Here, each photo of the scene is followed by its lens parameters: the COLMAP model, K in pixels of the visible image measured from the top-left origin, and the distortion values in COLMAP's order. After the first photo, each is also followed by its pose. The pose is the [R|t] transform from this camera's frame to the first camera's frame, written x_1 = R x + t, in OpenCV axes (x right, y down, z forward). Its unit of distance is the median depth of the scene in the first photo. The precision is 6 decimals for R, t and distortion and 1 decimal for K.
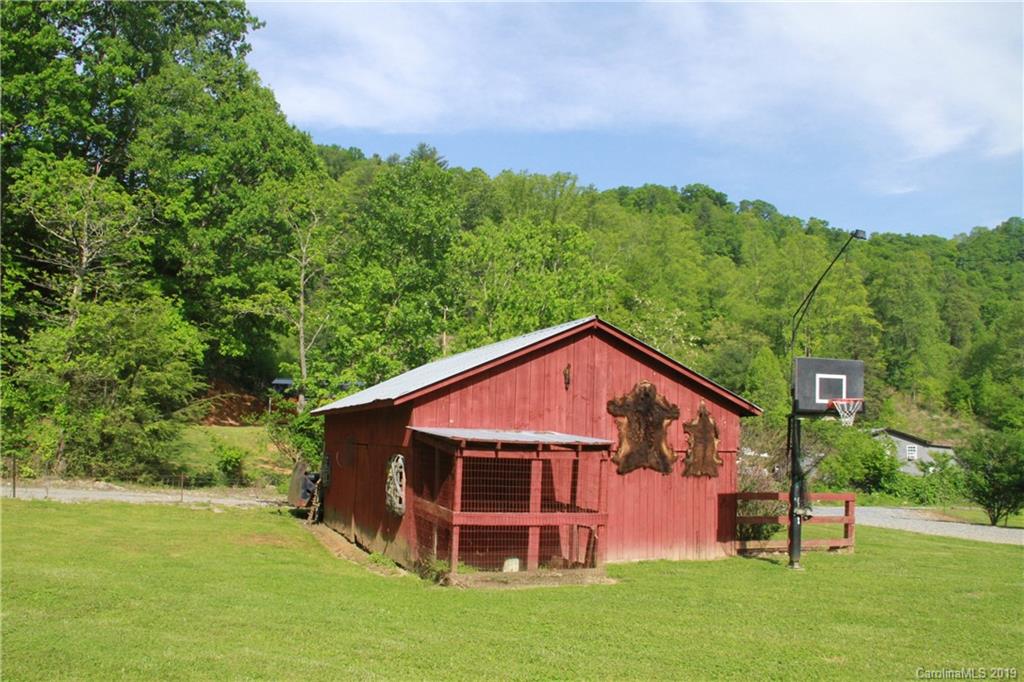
lens RADIAL K [[835.3, 0, 492.5], [0, 835.3, 342.9], [0, 0, 1]] dist [-0.185981, 0.144101]
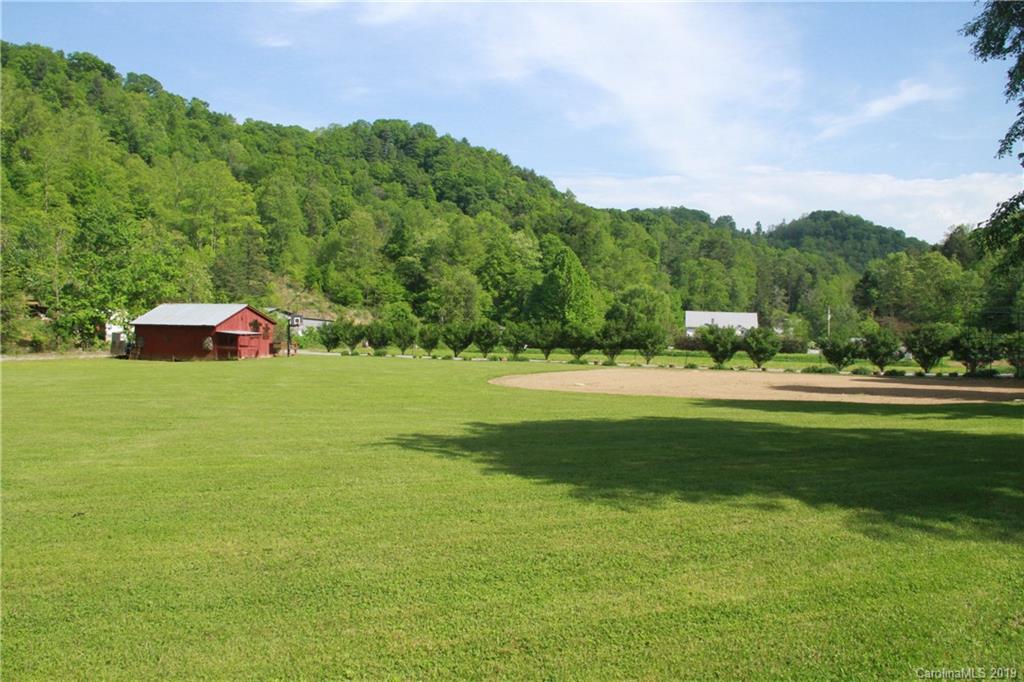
lens RADIAL K [[835.3, 0, 492.5], [0, 835.3, 342.9], [0, 0, 1]] dist [-0.185981, 0.144101]
pose [[0.734462, -0.047197, 0.677006, -0.180458], [-0.070531, 0.986868, 0.145316, -0.053135], [-0.674974, -0.154479, 0.721489, -0.293259]]
